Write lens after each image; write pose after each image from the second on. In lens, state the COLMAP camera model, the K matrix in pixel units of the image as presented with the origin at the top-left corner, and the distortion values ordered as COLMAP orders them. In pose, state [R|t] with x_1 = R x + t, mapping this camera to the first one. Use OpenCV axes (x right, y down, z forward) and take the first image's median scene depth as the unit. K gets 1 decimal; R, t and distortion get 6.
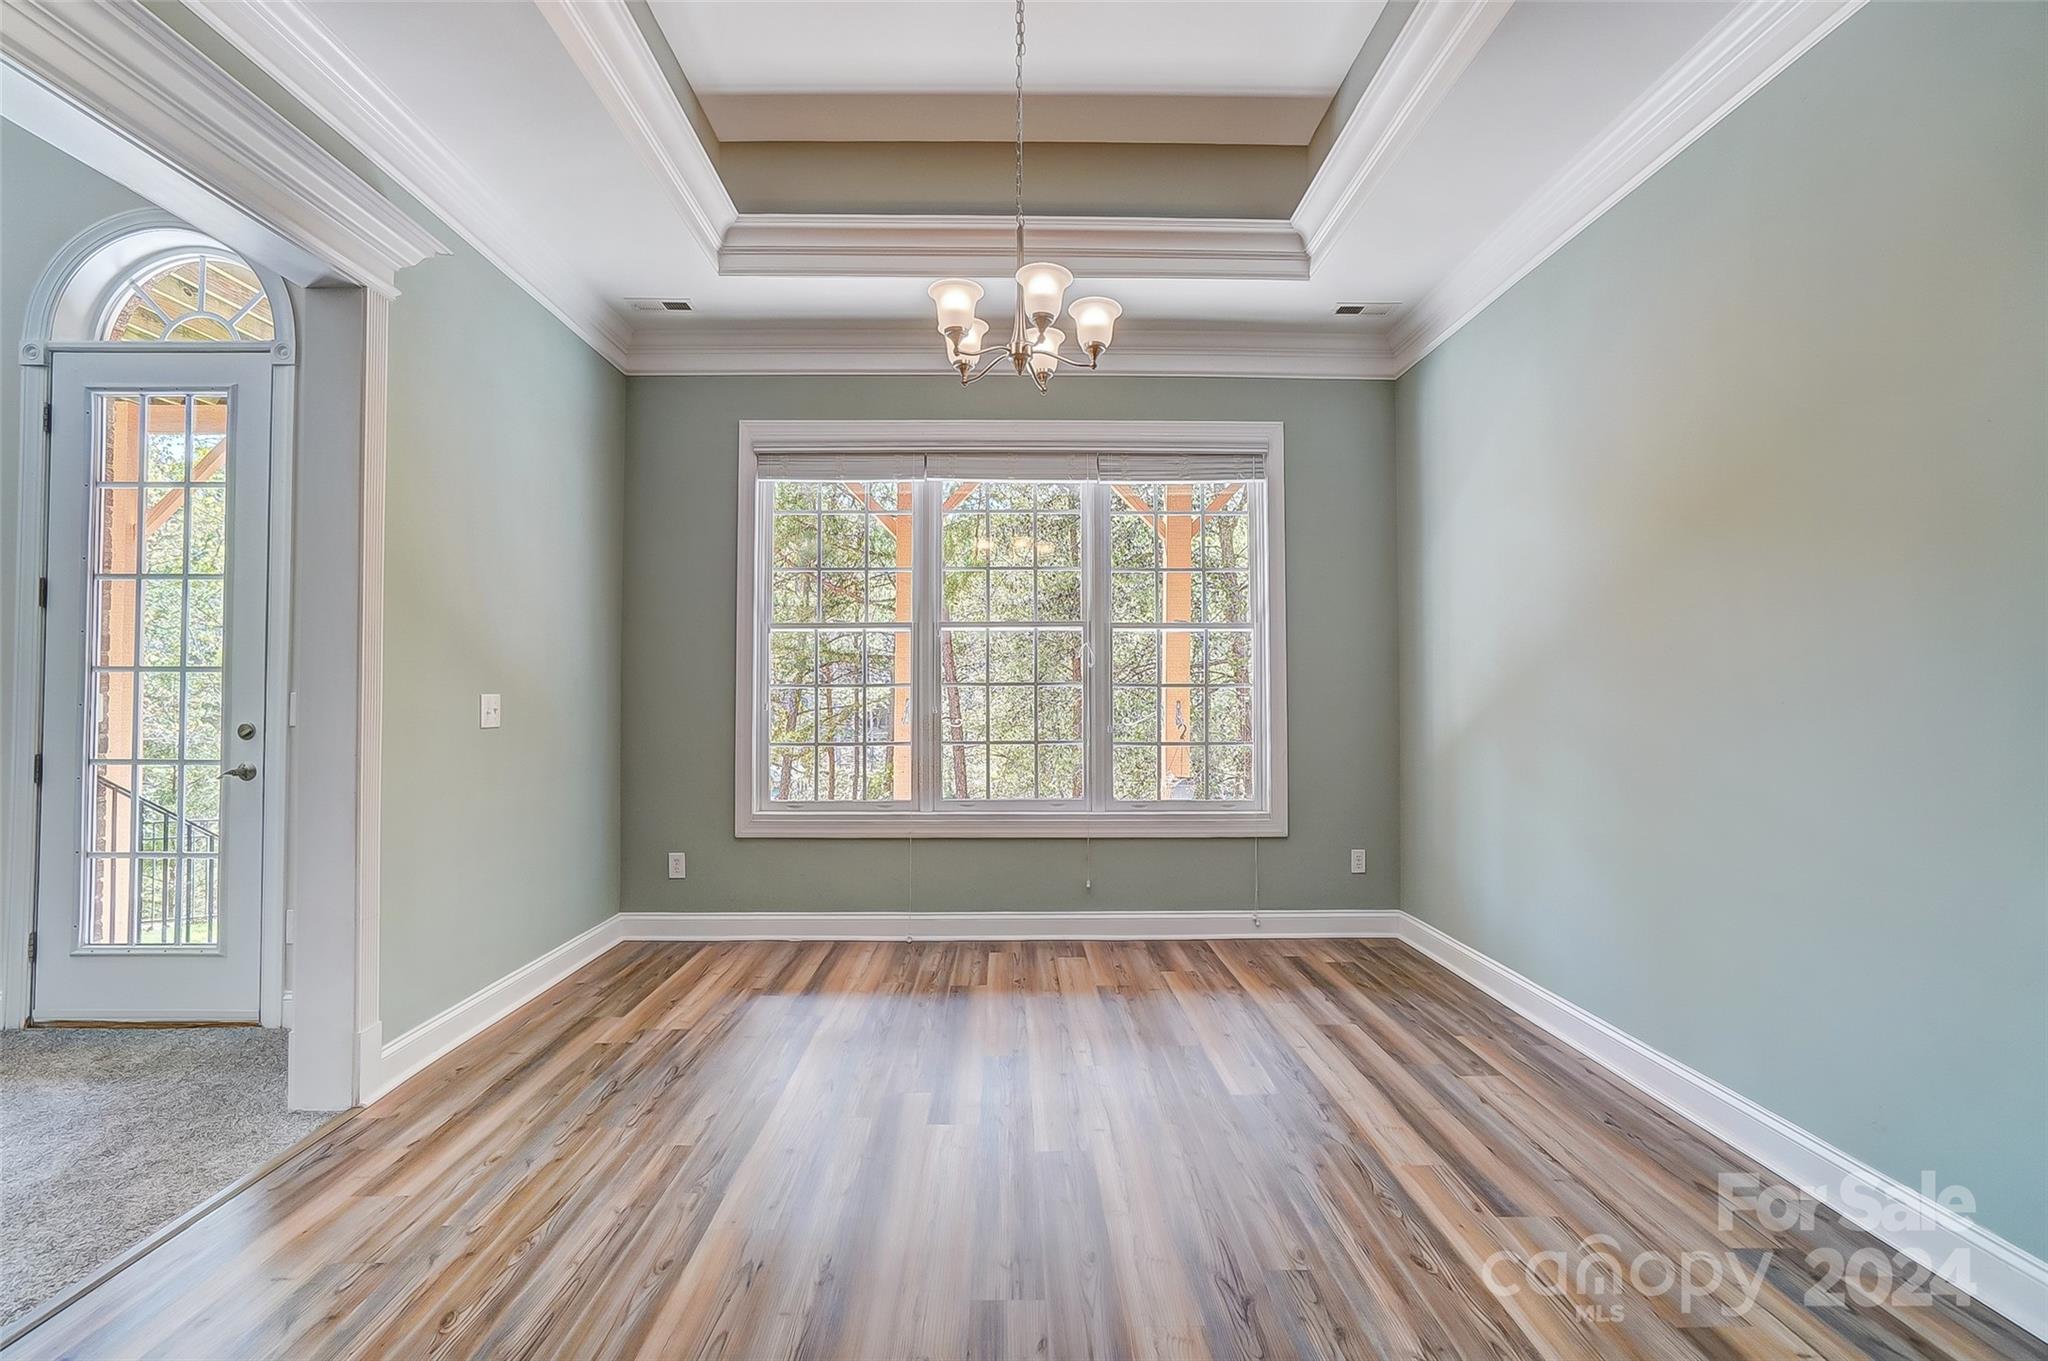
lens RADIAL K [[913.6, 0, 1017.6], [0, 913.6, 677.5], [0, 0, 1]] dist [-0.048851, 0.021019]
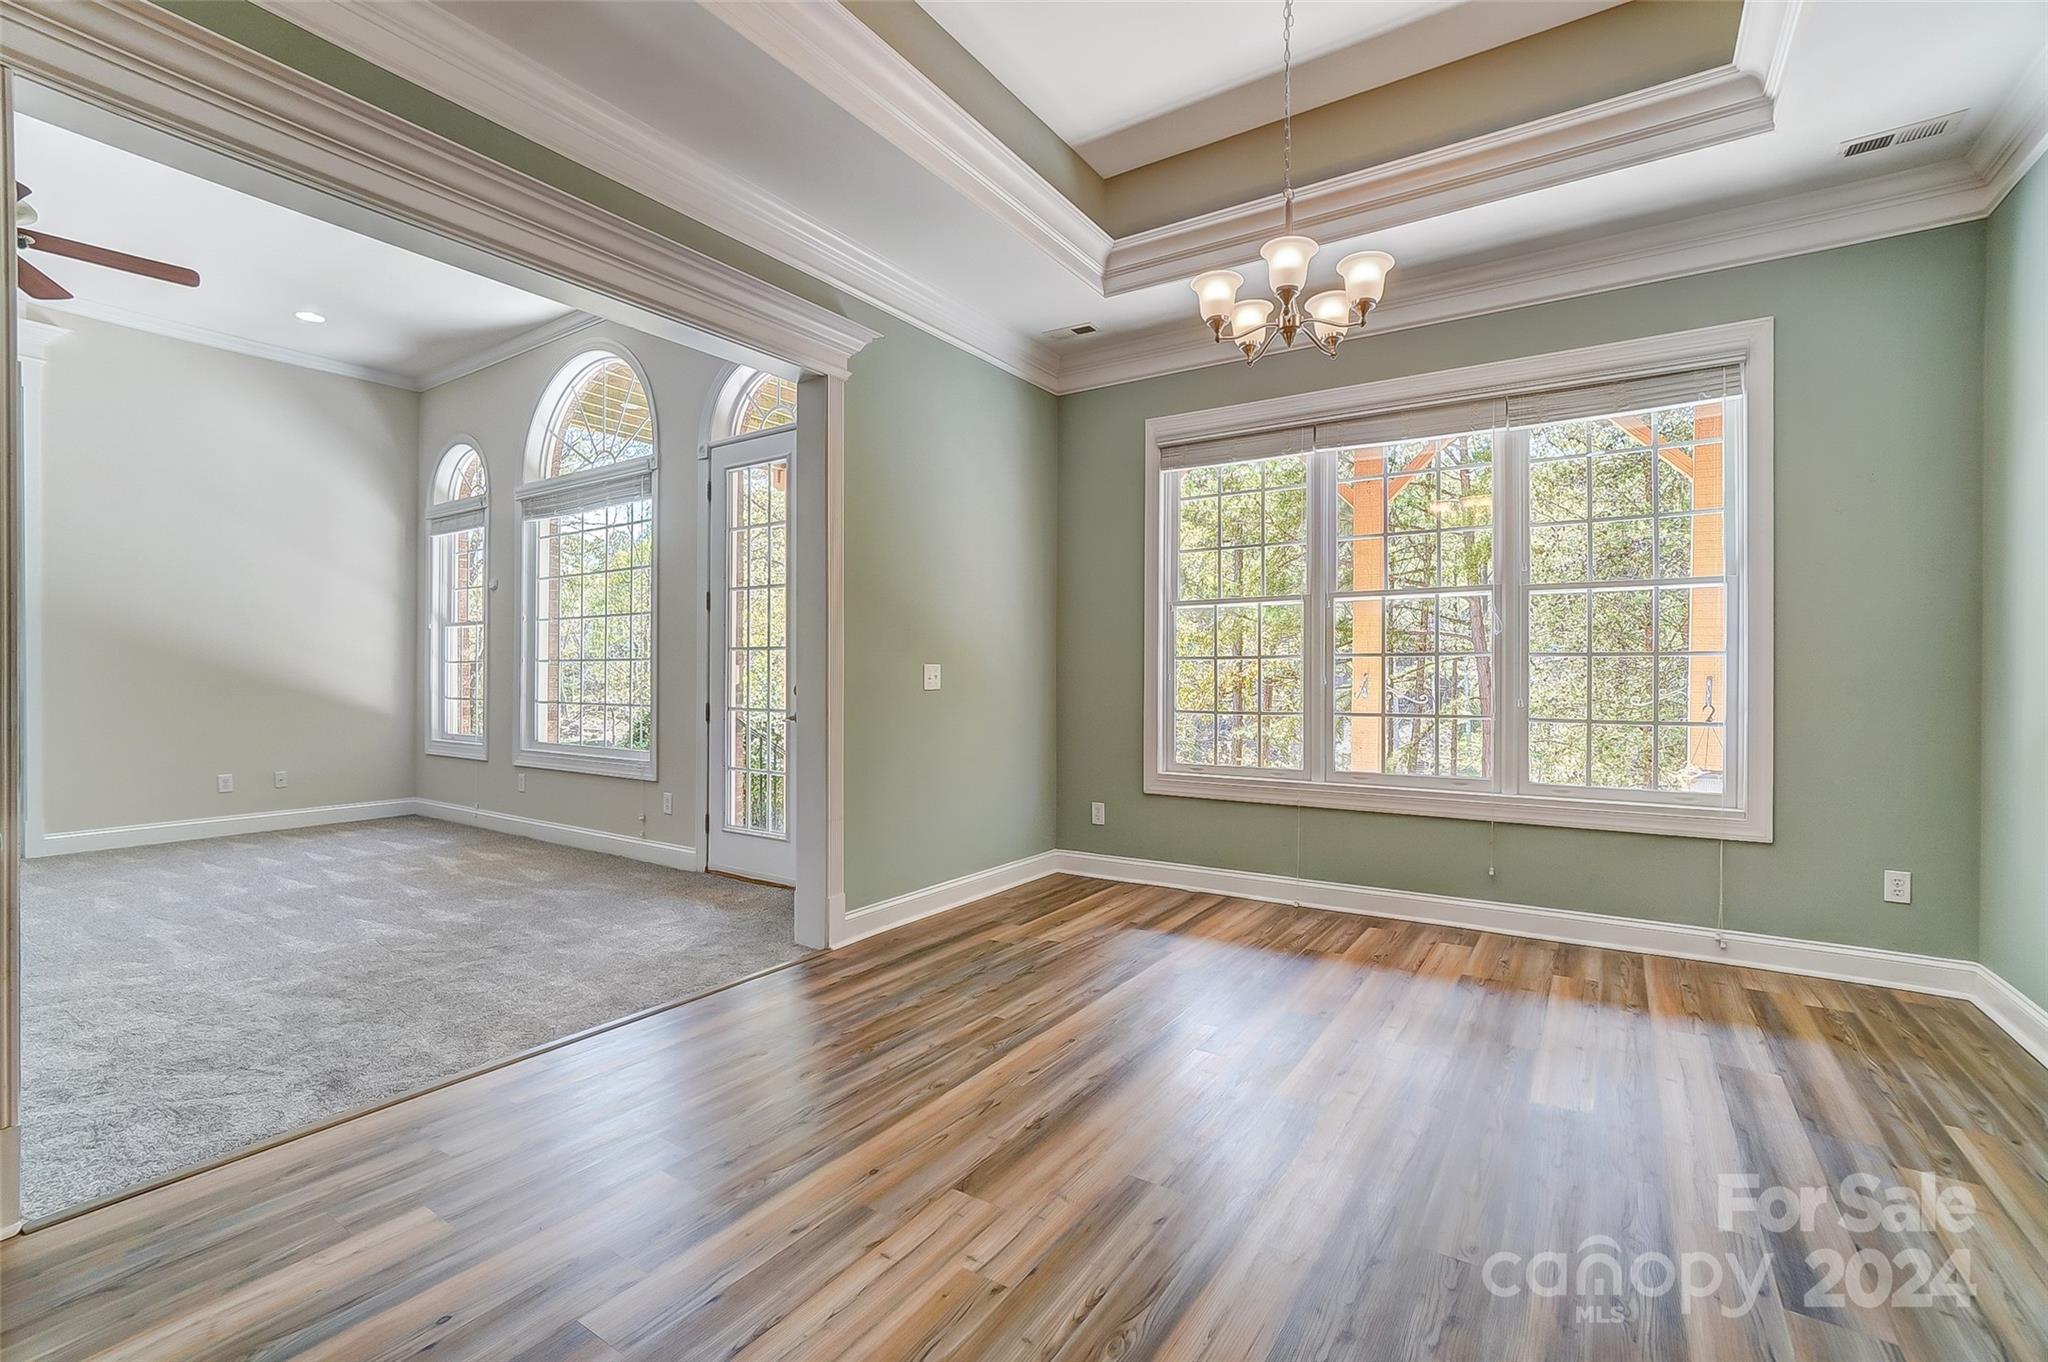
lens RADIAL K [[913.6, 0, 1017.6], [0, 913.6, 678.0], [0, 0, 1]] dist [-0.048851, 0.021019]
pose [[0.819851, 0.003396, -0.572567, 0.249132], [0.009176, 0.999776, 0.019069, 0.013044], [0.572503, -0.020888, 0.819636, -0.014184]]
